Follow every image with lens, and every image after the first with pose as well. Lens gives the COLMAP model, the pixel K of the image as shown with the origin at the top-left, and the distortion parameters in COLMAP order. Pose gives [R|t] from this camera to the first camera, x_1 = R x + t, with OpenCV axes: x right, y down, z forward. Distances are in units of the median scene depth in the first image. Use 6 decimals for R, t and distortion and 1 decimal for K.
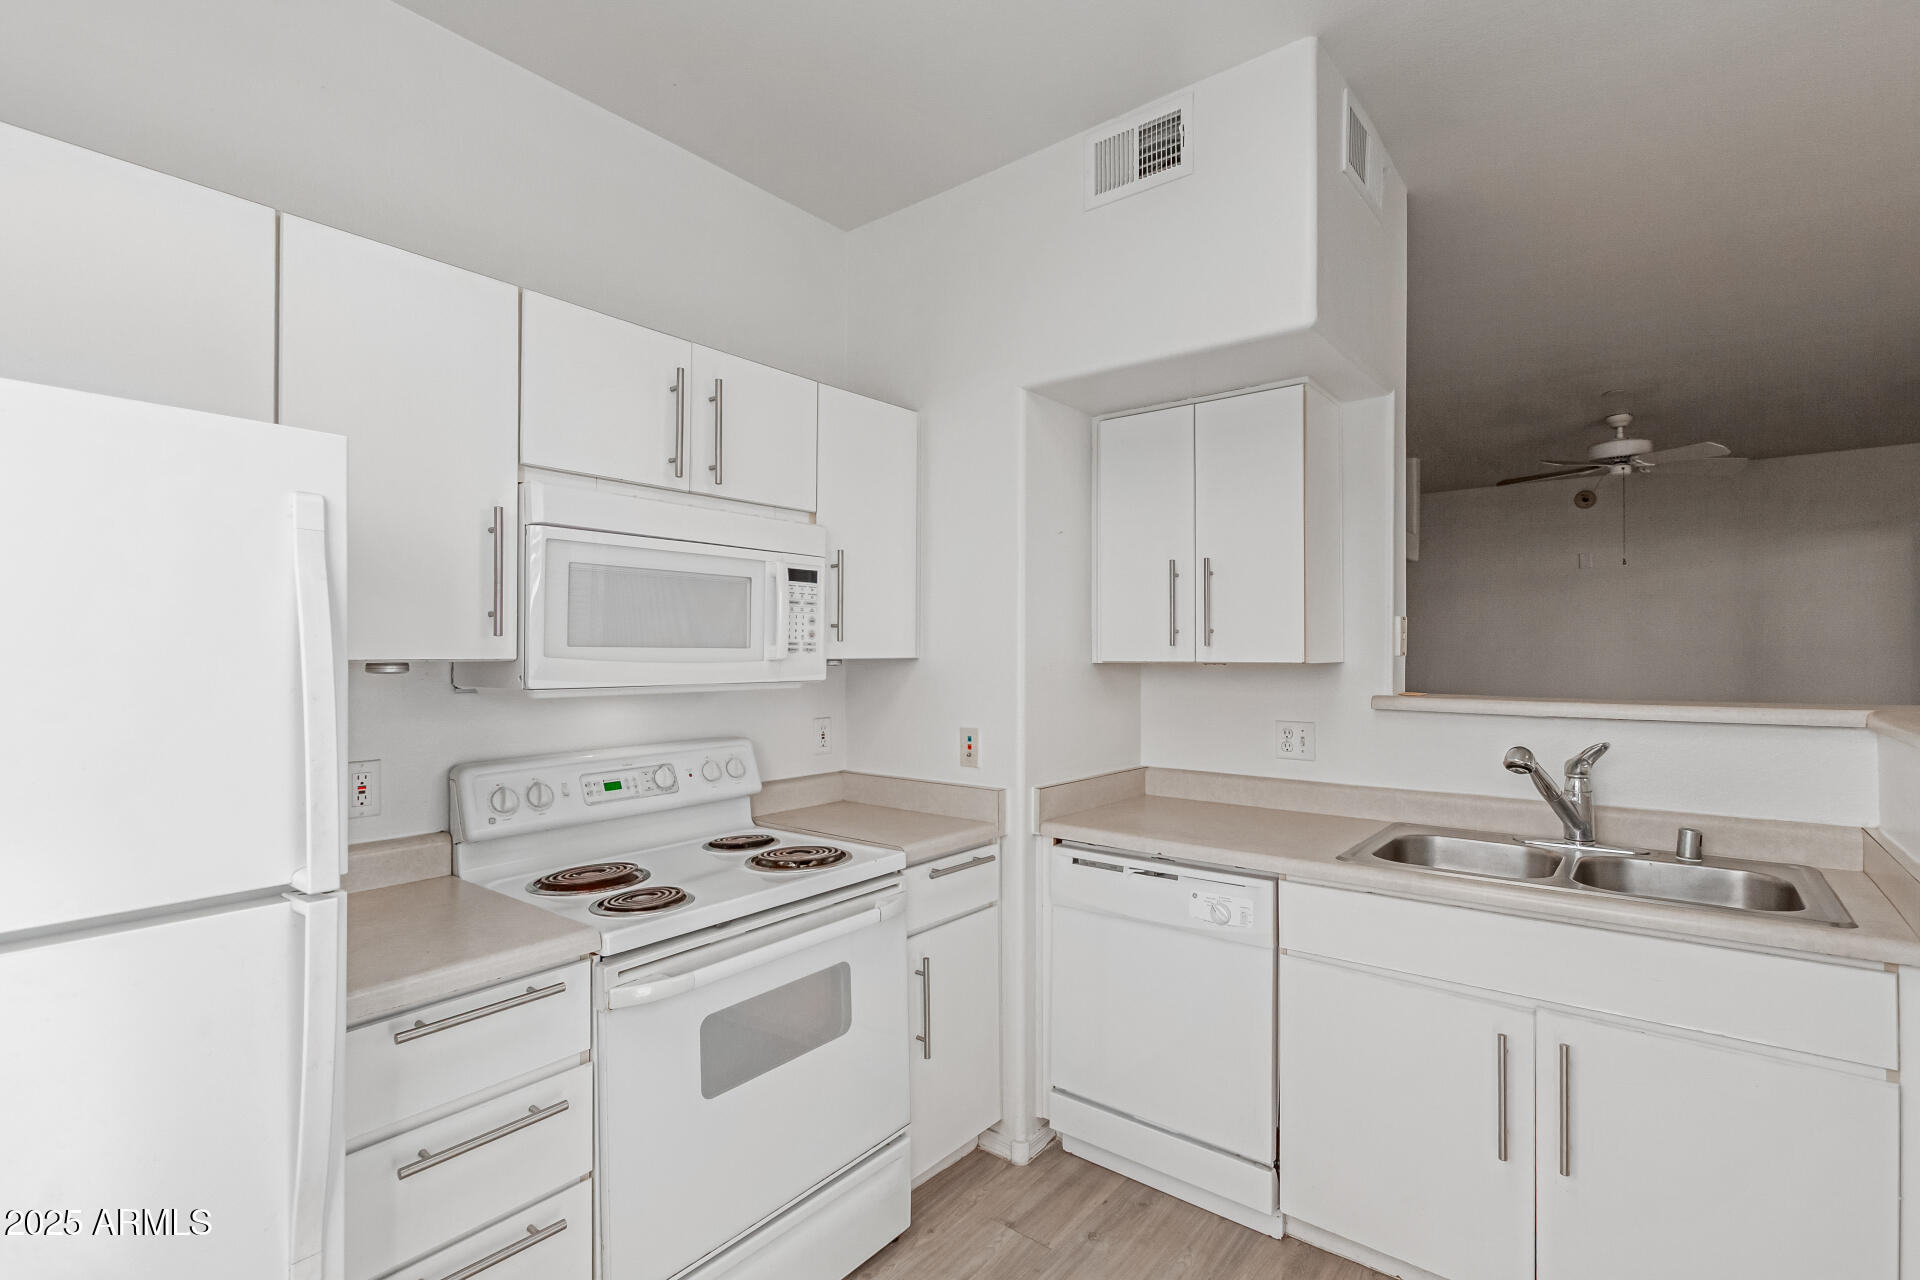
lens RADIAL K [[875.0, 0, 966.6], [0, 875.0, 644.0], [0, 0, 1]] dist [-0.002487, 0.001992]
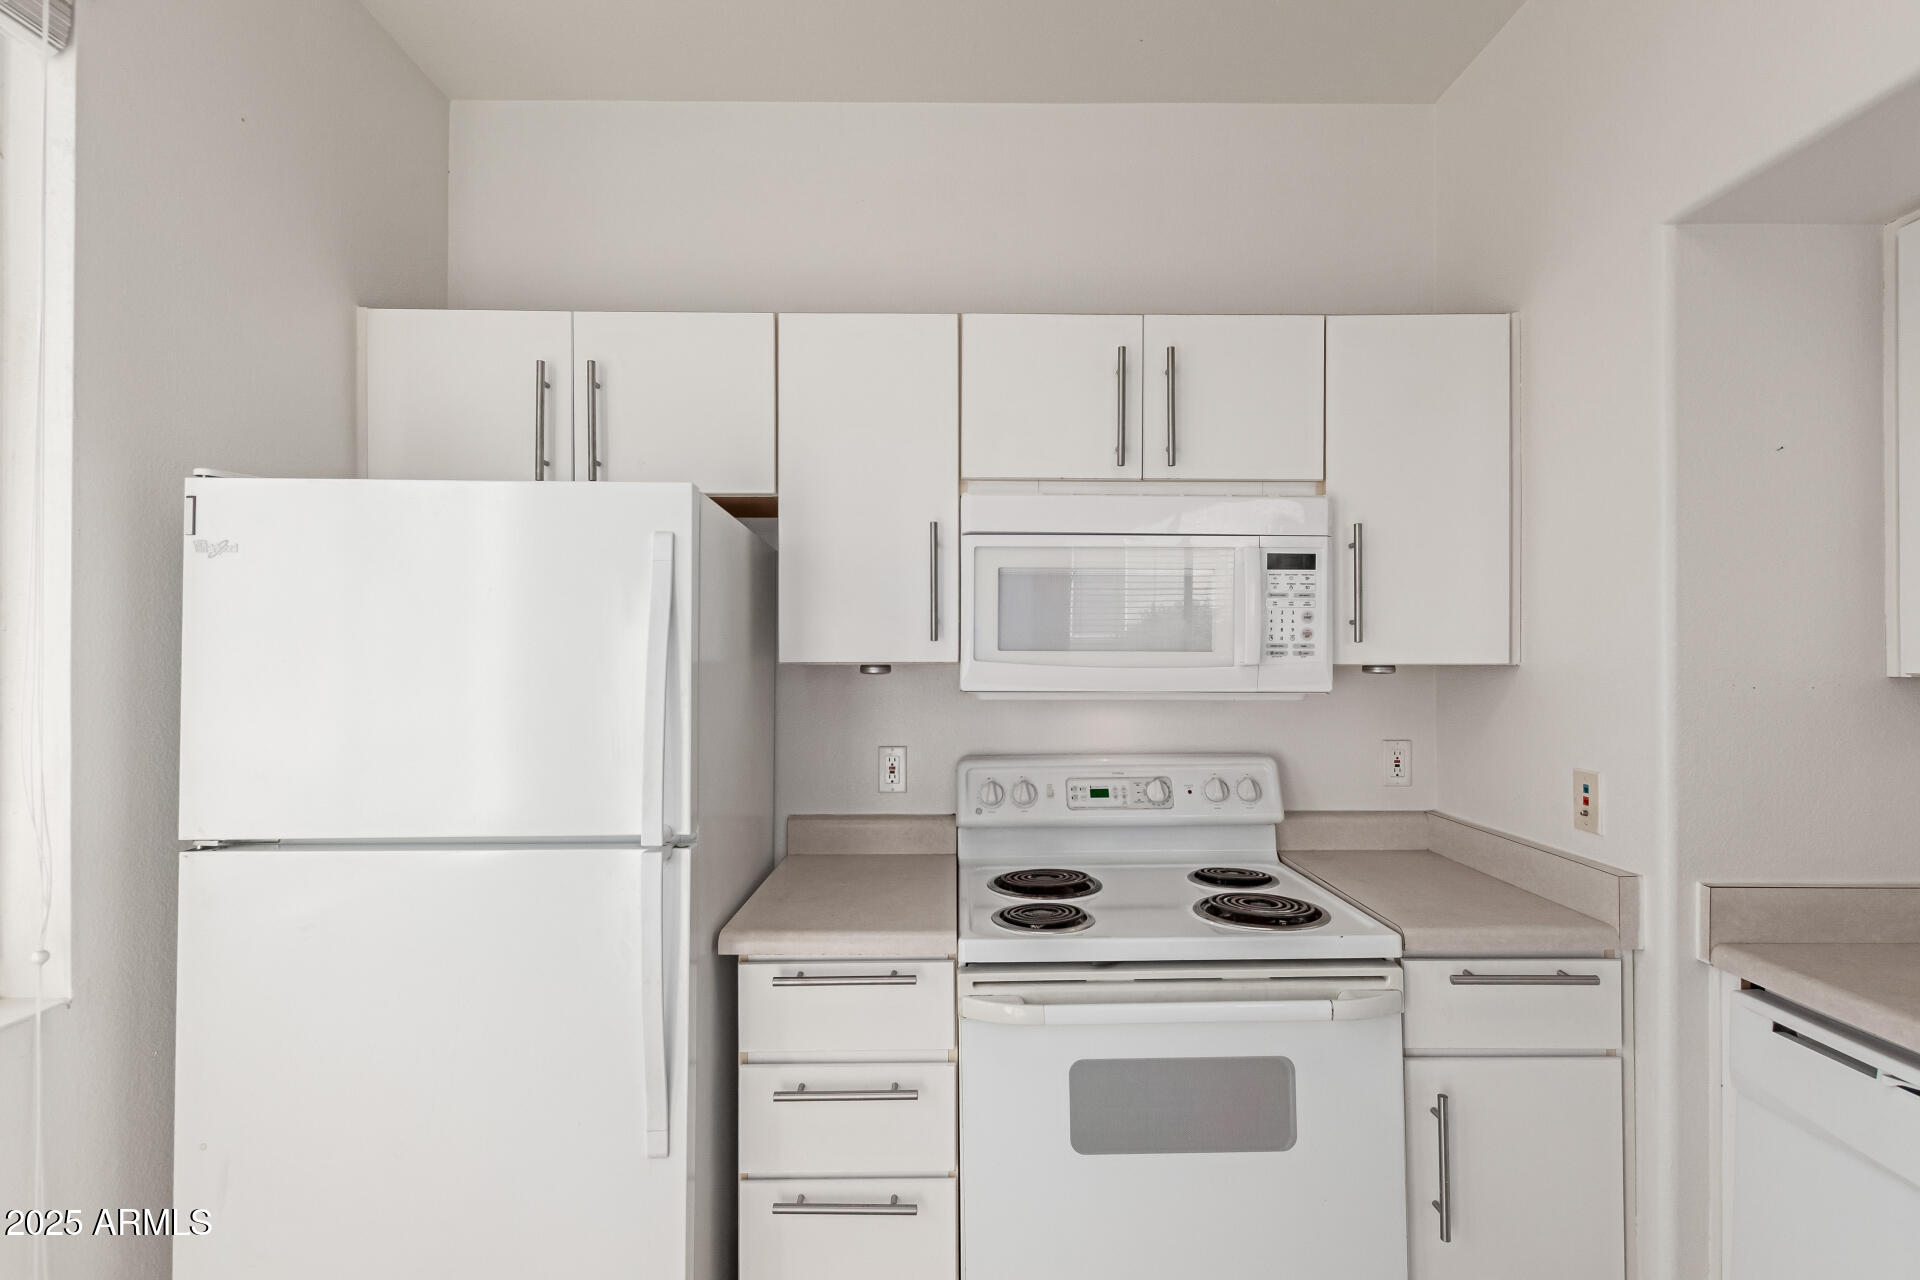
lens RADIAL K [[875.0, 0, 961.2], [0, 875.0, 648.9], [0, 0, 1]] dist [-0.002487, 0.001992]
pose [[0.629851, -0.004551, -0.776703, 0.256305], [0.007282, 0.999973, 0.000046, 0.000398], [0.776682, -0.005684, 0.629867, 0.265423]]
